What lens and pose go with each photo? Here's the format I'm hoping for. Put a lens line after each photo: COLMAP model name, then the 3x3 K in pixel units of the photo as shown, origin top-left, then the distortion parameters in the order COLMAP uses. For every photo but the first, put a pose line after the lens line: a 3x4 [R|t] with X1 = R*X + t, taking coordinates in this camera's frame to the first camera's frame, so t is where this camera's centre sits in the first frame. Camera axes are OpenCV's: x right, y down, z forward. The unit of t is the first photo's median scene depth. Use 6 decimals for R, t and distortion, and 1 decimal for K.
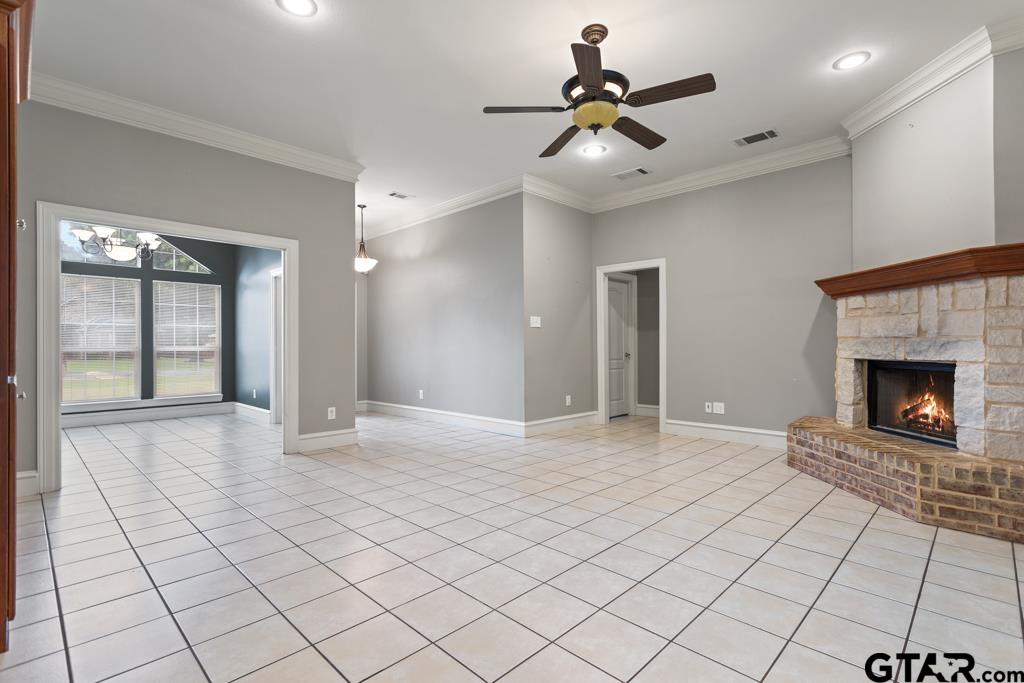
lens RADIAL K [[480.3, 0, 515.3], [0, 480.3, 344.7], [0, 0, 1]] dist [-0.004734, -0.000680]
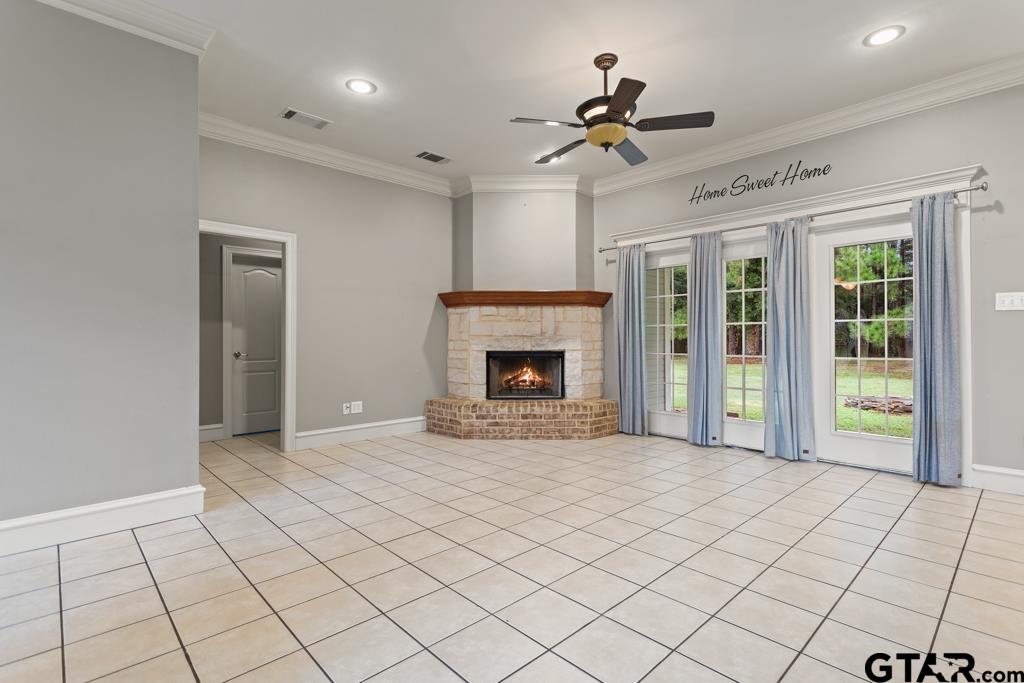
lens RADIAL K [[488.7, 0, 514.3], [0, 488.7, 336.1], [0, 0, 1]] dist [0.004491, 0.000443]
pose [[0.039860, 0.009490, 0.999160, -0.664570], [0.001714, 0.999953, -0.009566, 0.000294], [-0.999204, 0.002093, 0.039842, 0.798721]]
